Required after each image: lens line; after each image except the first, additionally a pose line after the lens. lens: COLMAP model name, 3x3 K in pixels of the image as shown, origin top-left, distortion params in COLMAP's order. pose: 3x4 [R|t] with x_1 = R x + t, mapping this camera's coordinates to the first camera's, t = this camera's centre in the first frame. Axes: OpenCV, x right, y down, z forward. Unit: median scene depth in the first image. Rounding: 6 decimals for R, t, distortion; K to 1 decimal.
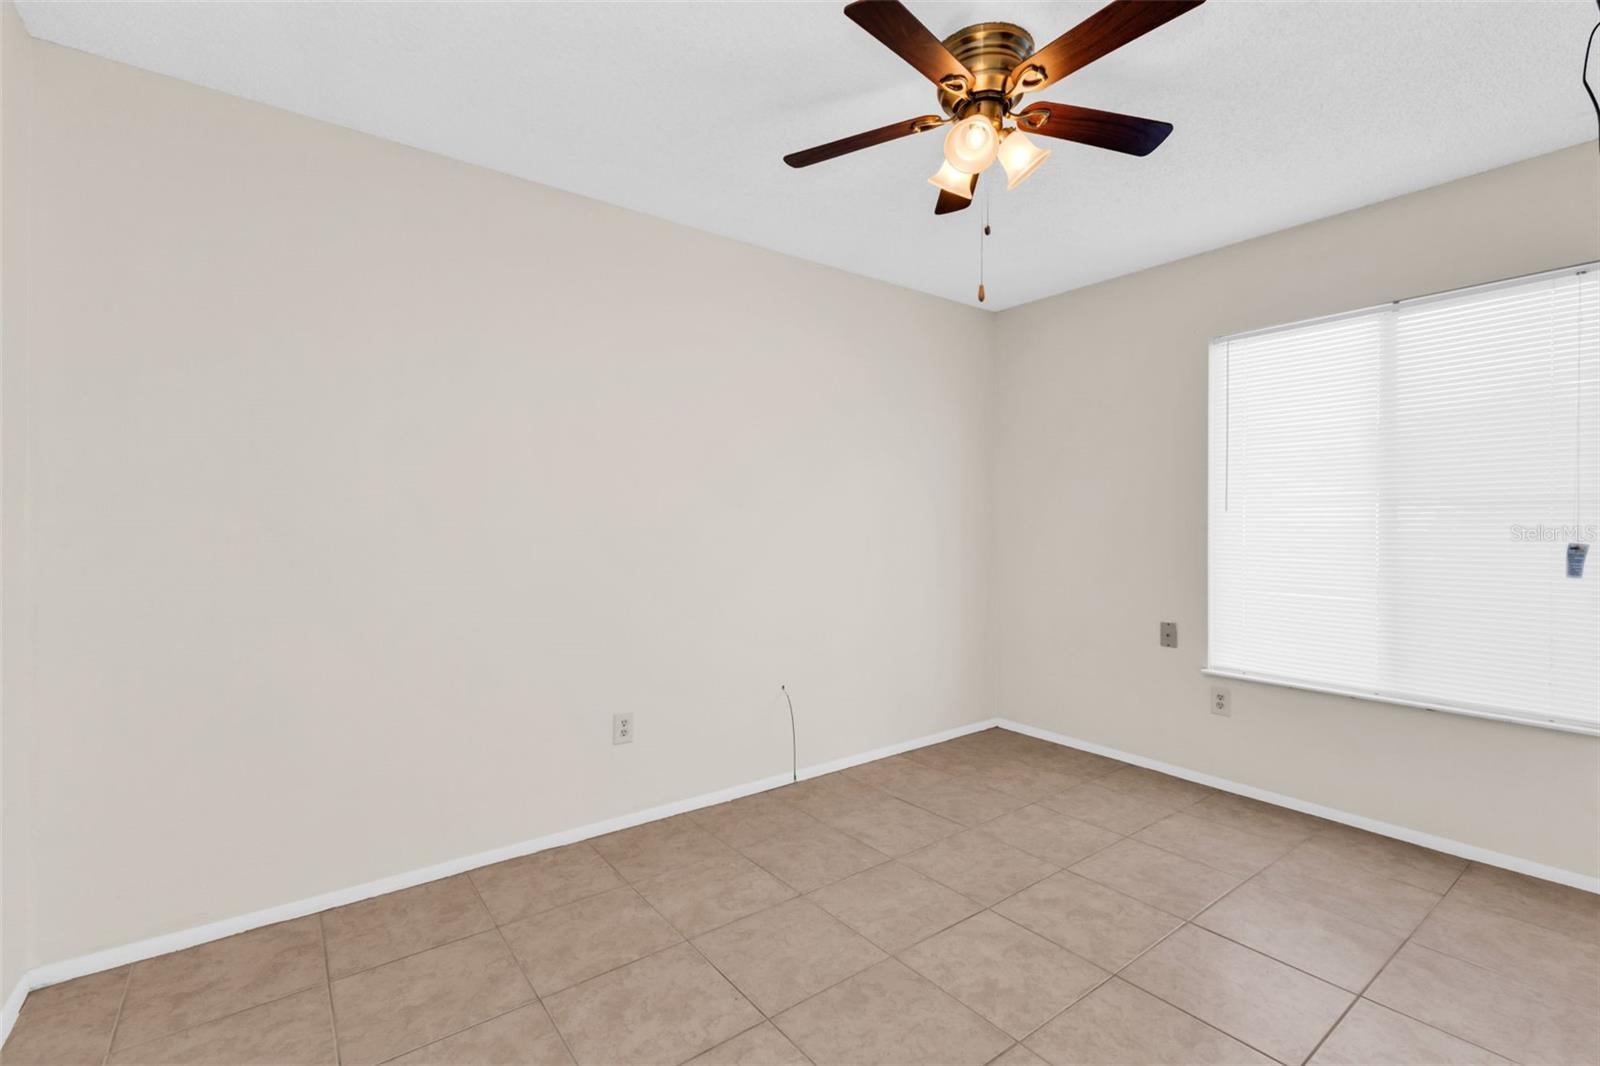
lens RADIAL K [[742.4, 0, 802.0], [0, 742.4, 529.5], [0, 0, 1]] dist [0.006094, 0.000241]
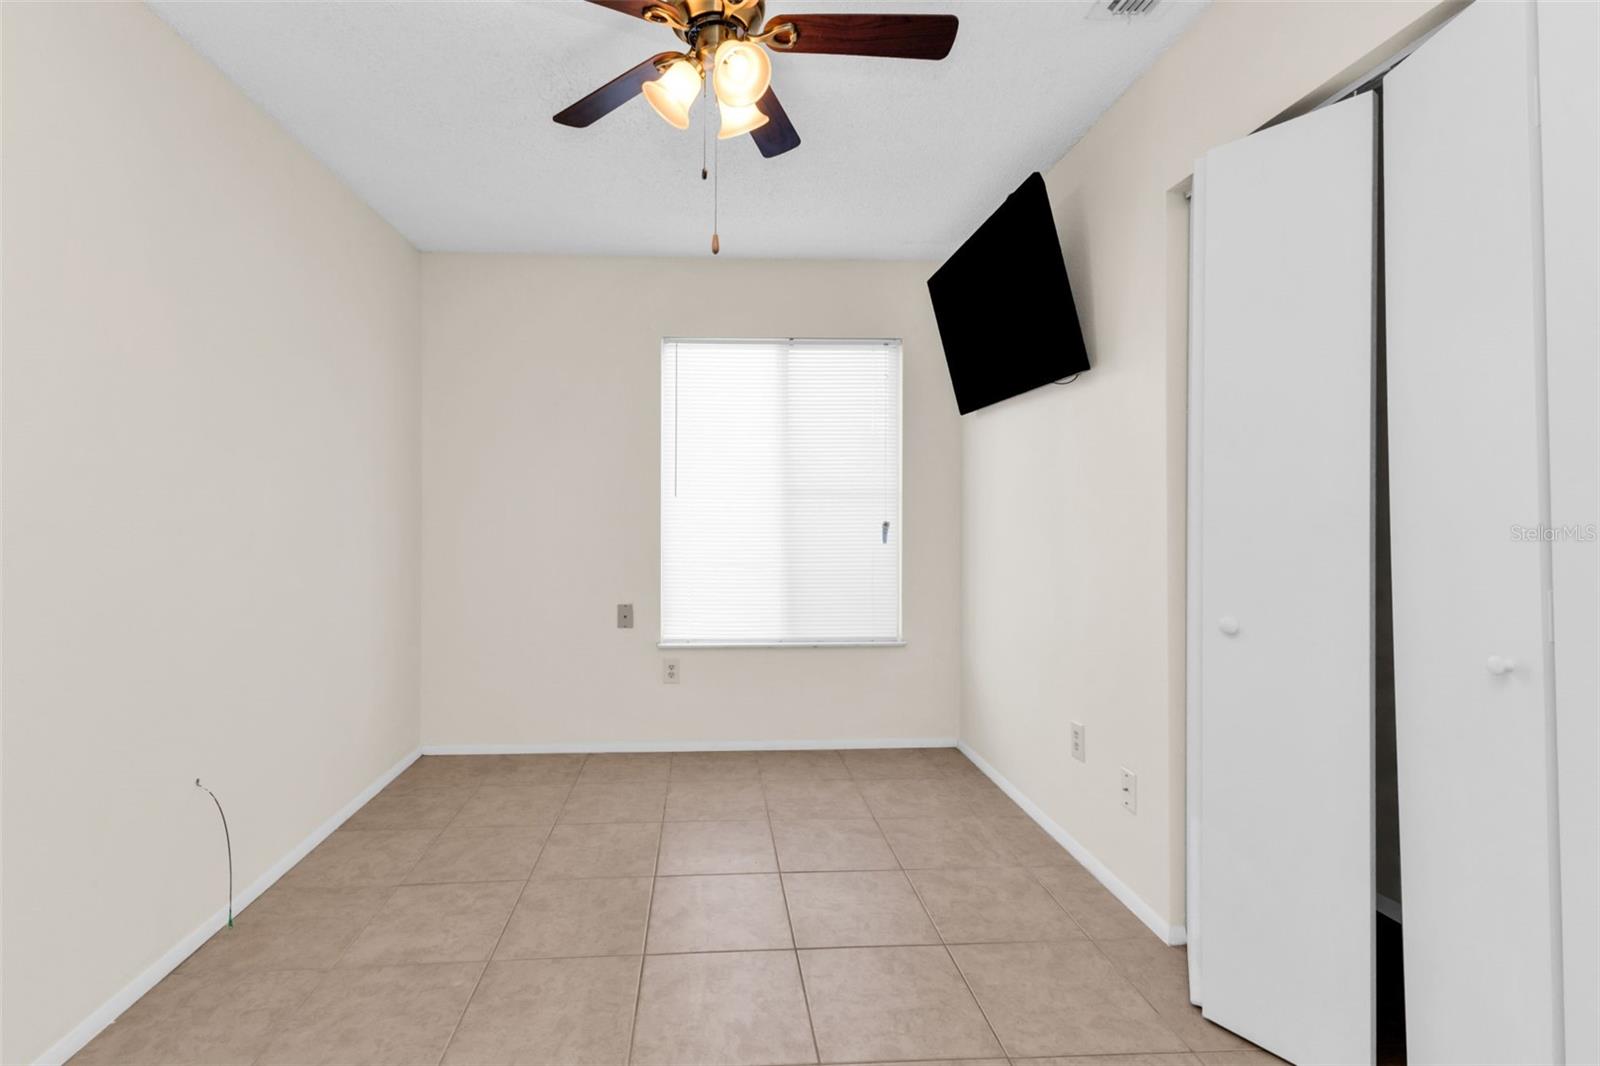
lens RADIAL K [[742.4, 0, 779.7], [0, 742.4, 507.5], [0, 0, 1]] dist [0.006094, 0.000241]
pose [[0.539036, 0.002999, 0.842277, -0.296713], [0.005722, 0.999958, -0.007223, -0.000087], [-0.842263, 0.008713, 0.538996, 0.304013]]
